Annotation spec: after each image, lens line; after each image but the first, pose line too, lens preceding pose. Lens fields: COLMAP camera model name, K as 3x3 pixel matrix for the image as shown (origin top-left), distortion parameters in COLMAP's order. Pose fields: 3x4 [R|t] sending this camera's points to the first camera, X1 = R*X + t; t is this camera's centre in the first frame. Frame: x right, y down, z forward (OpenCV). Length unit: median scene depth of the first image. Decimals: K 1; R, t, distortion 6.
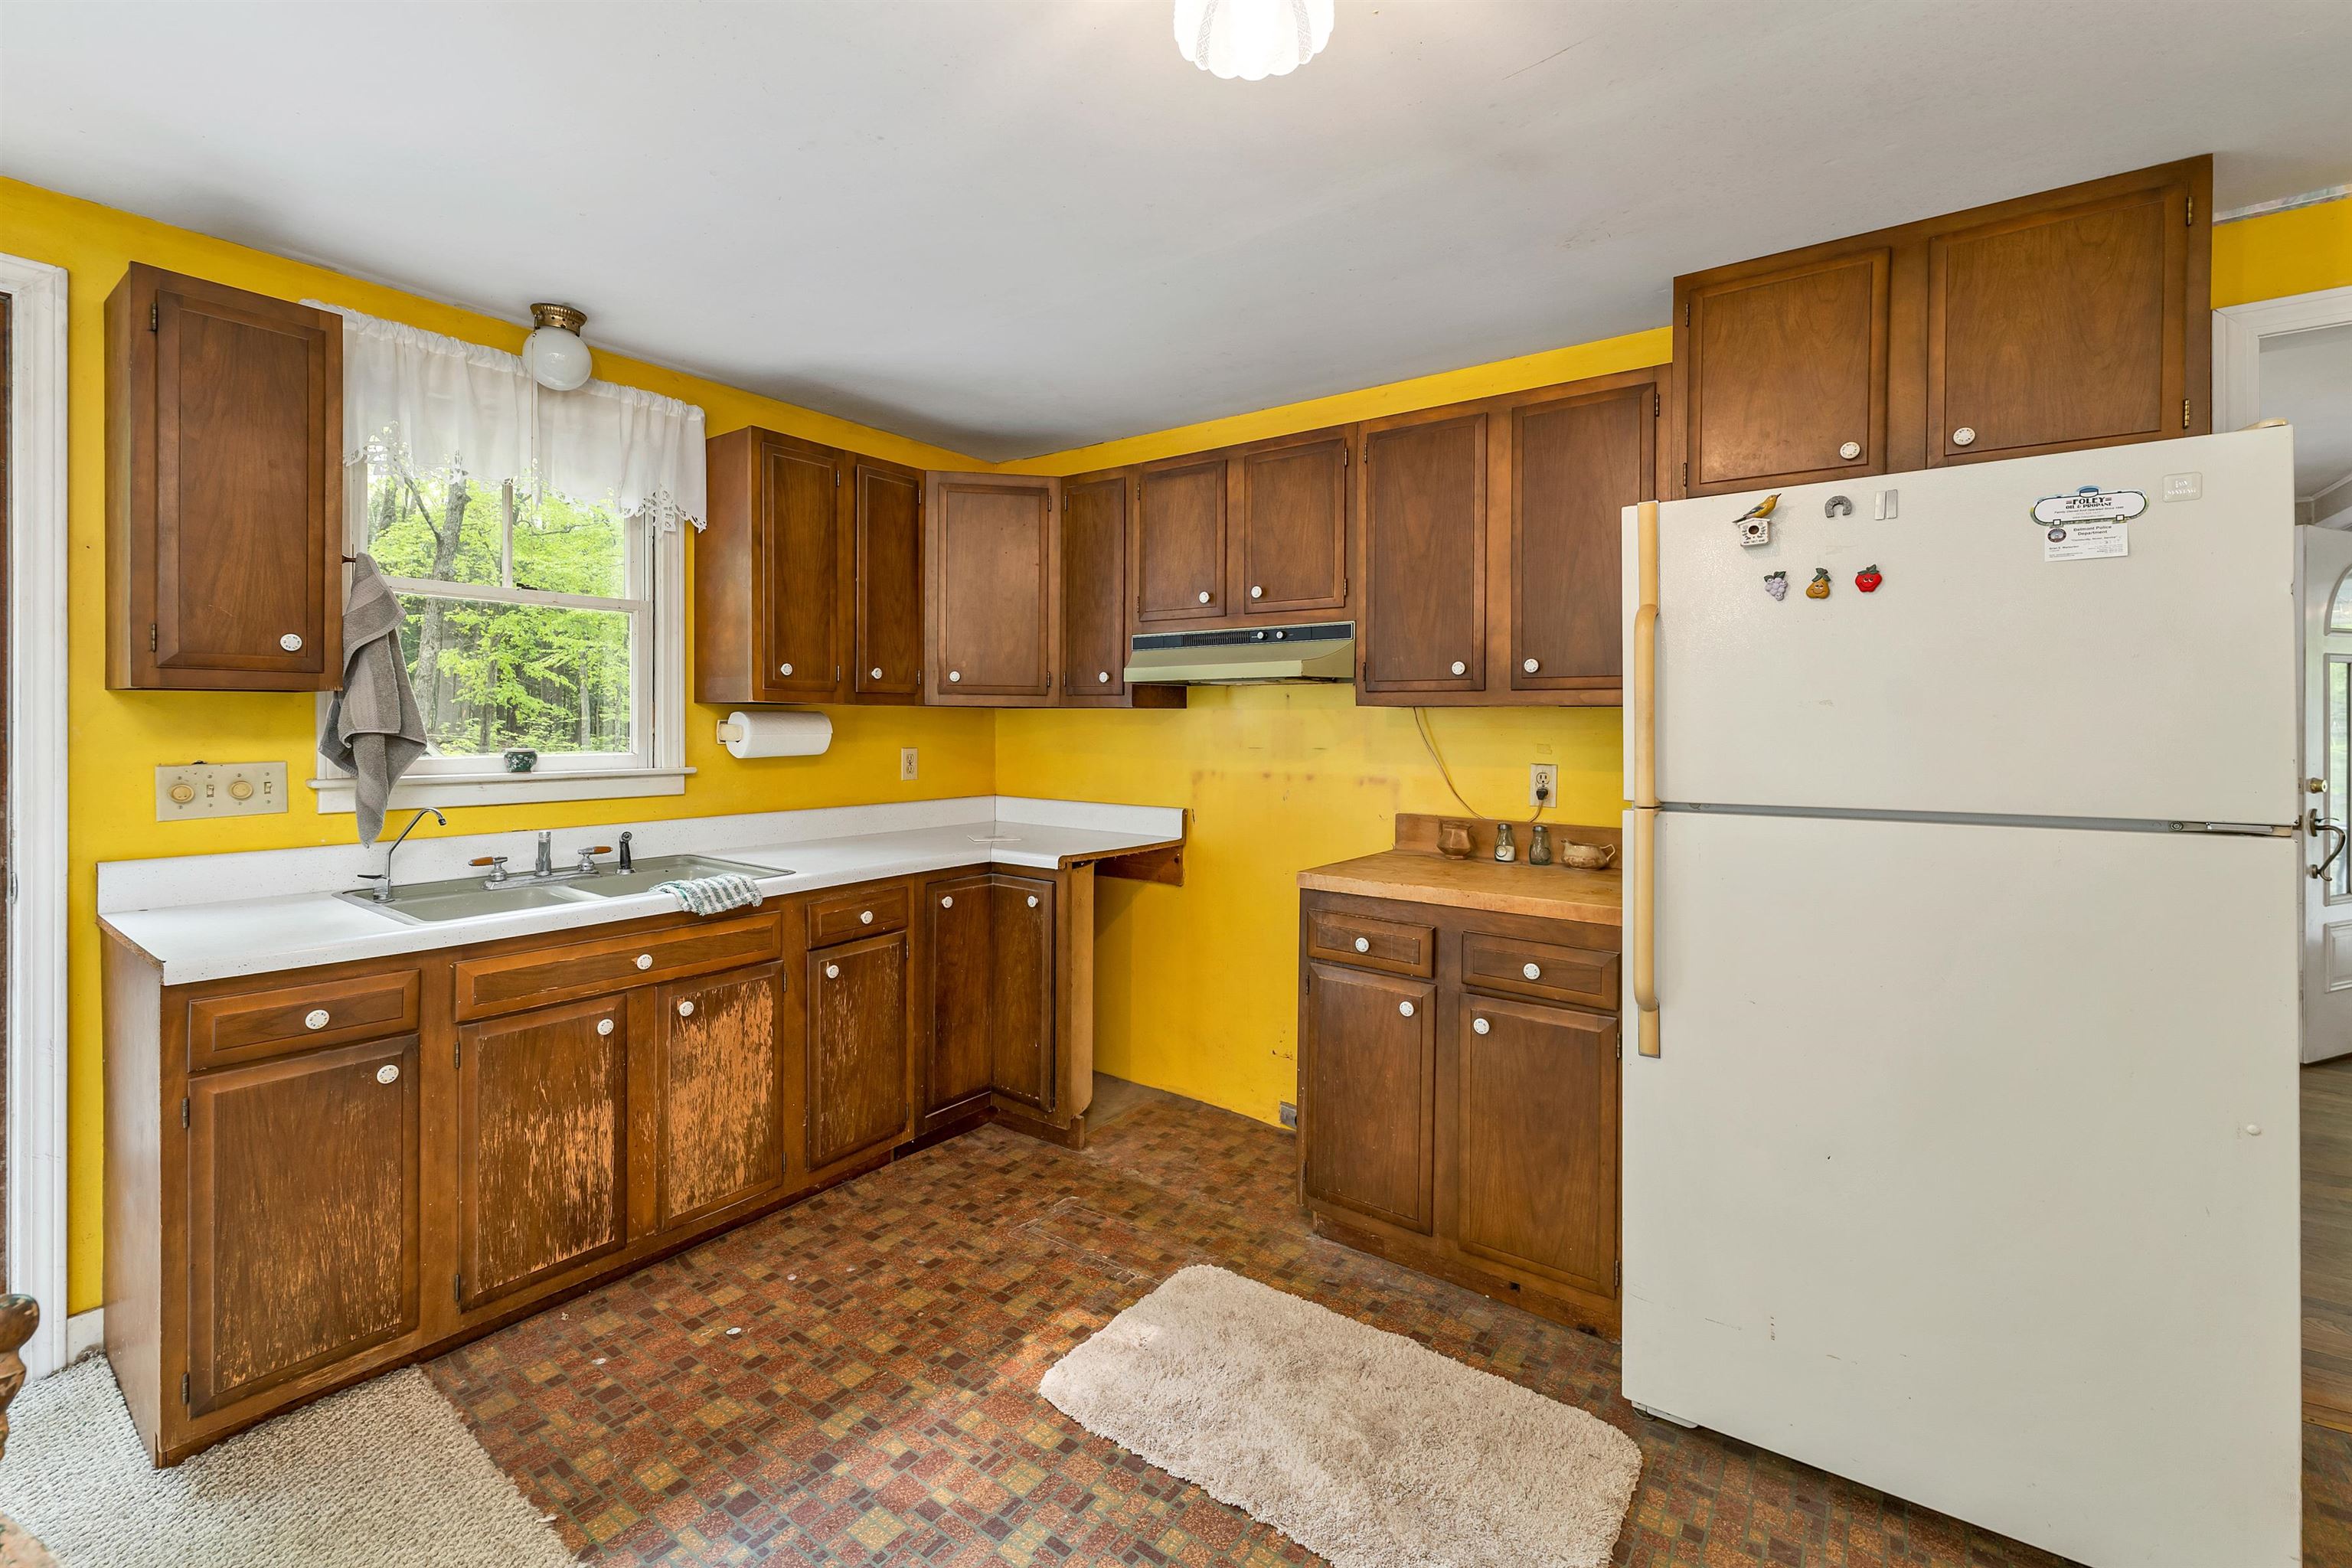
lens RADIAL K [[1004.3, 0, 1163.8], [0, 1004.3, 723.3], [0, 0, 1]] dist [-0.000666, 0.000189]
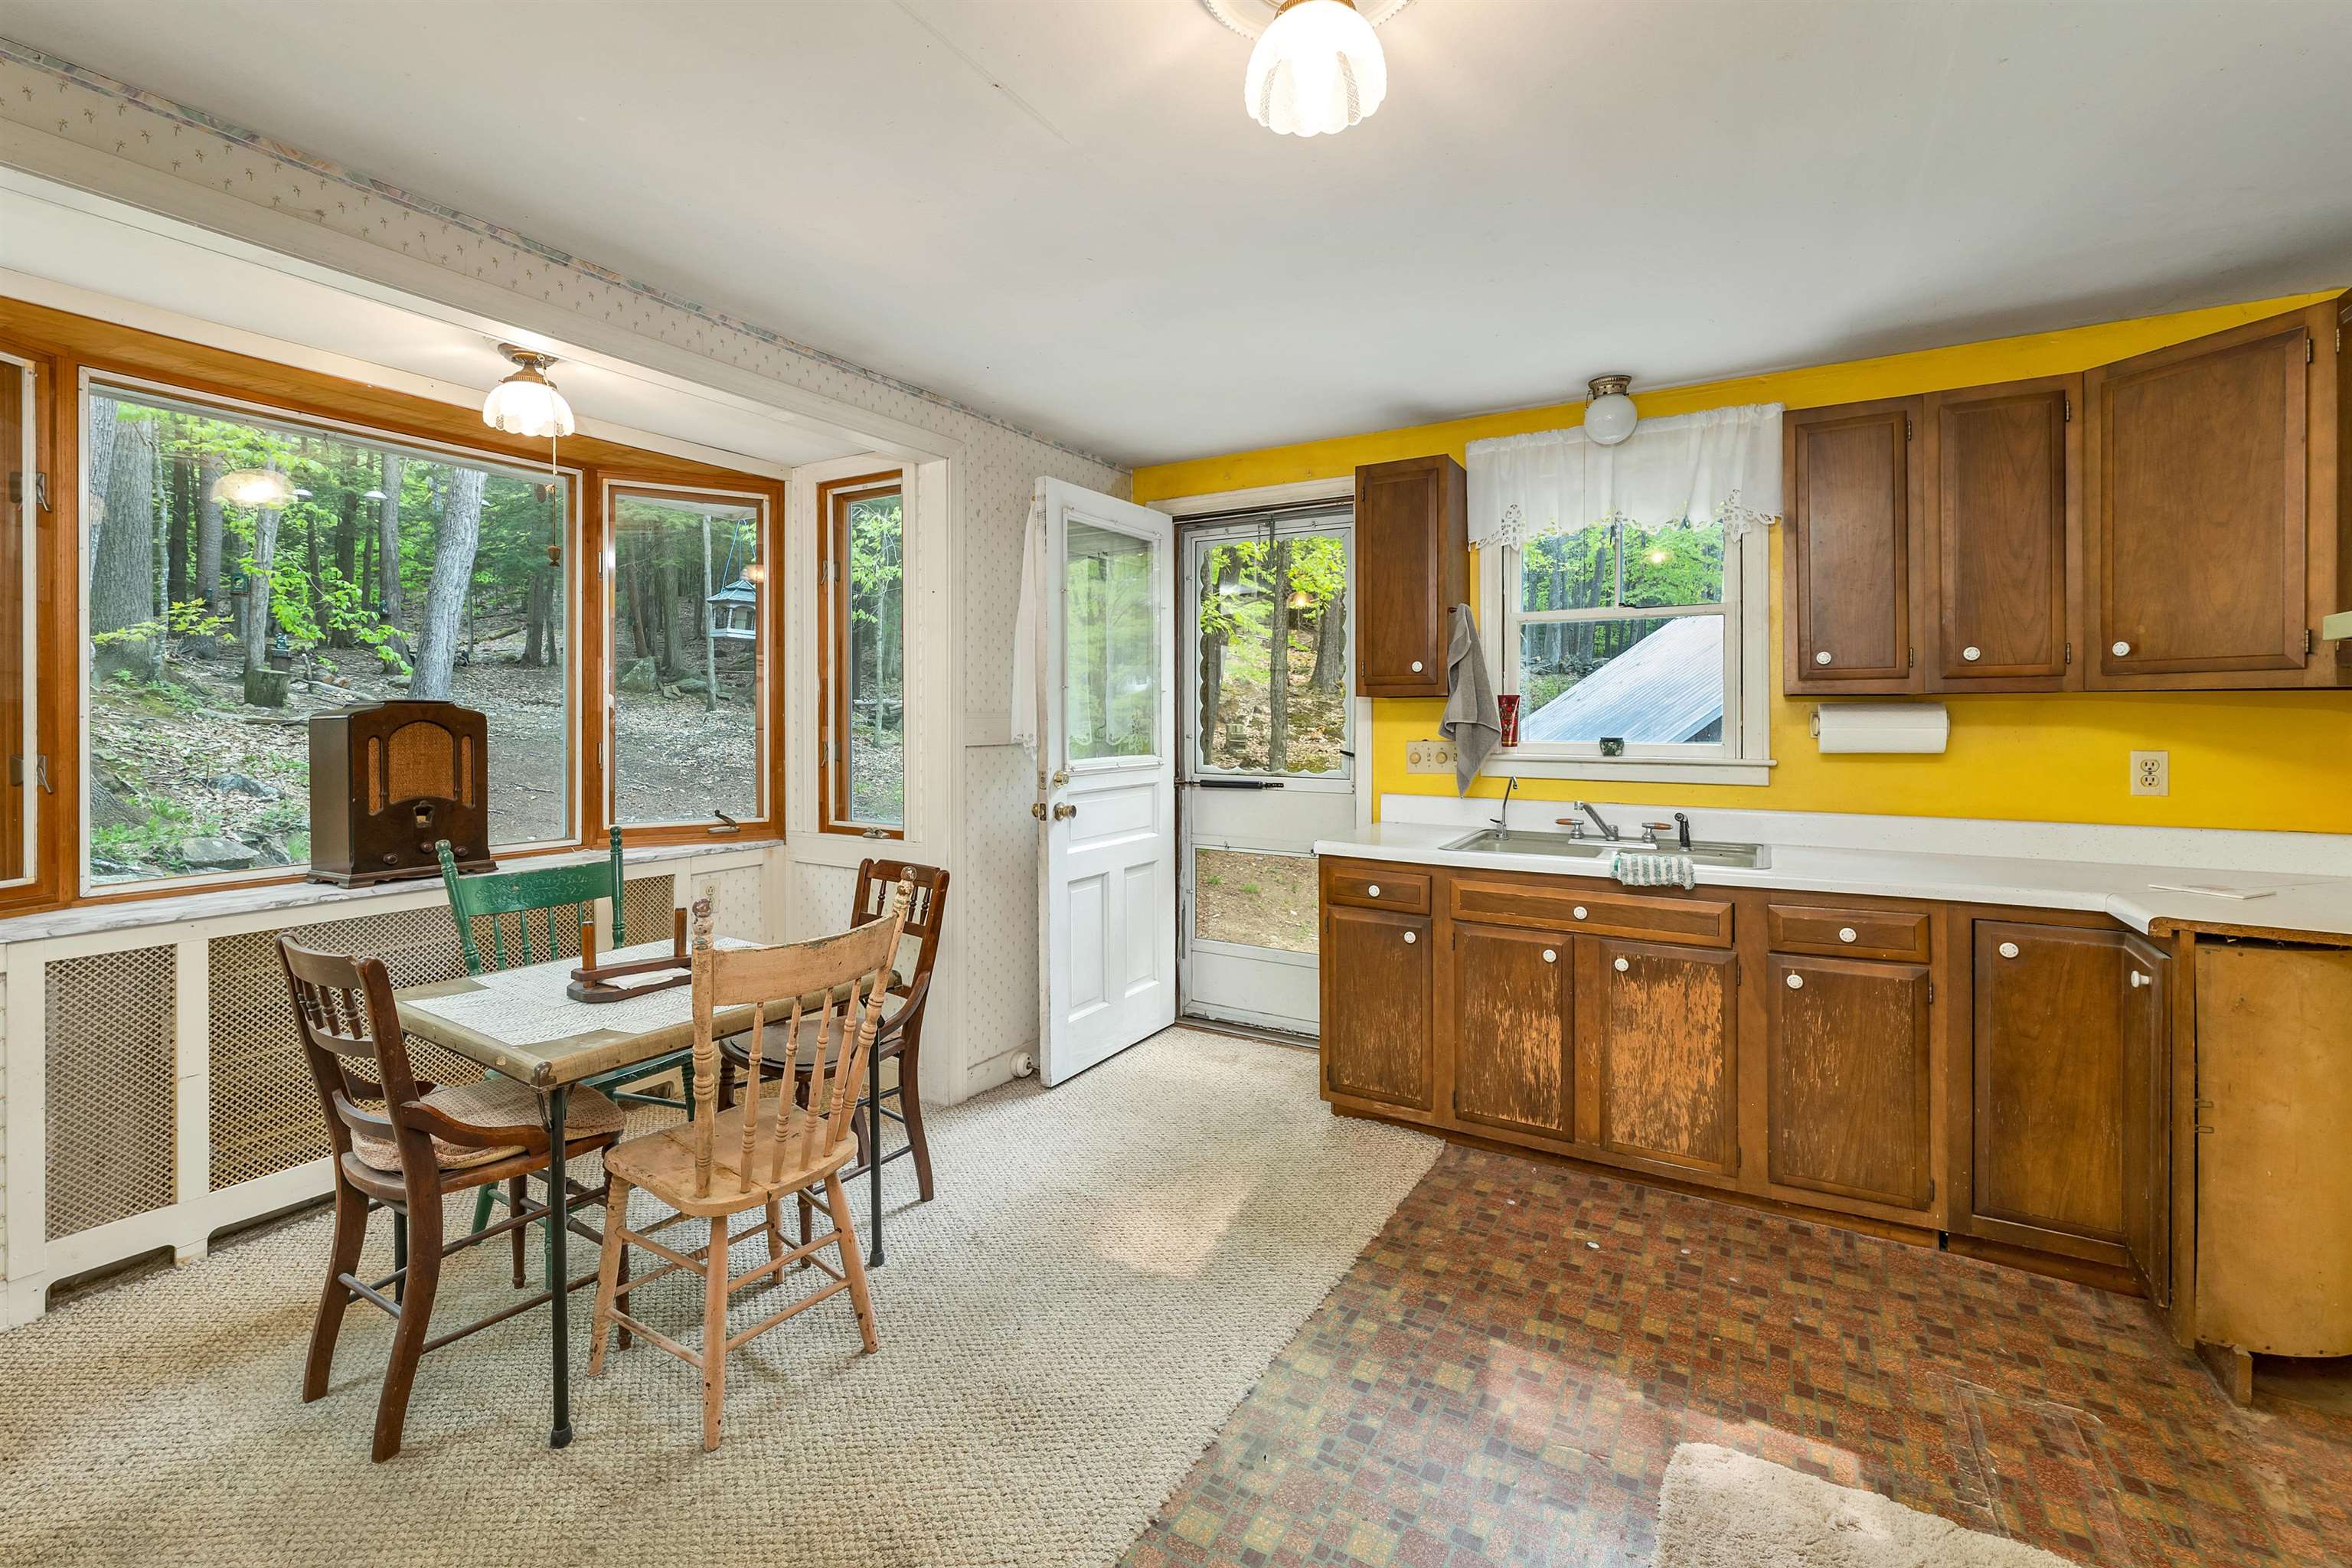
lens RADIAL K [[1004.3, 0, 1163.8], [0, 1004.3, 723.3], [0, 0, 1]] dist [-0.000666, 0.000189]
pose [[0.096016, 0.000516, -0.995380, 0.607660], [-0.002967, 0.999996, 0.000232, 0.010375], [0.995375, 0.002931, 0.096017, 0.366620]]
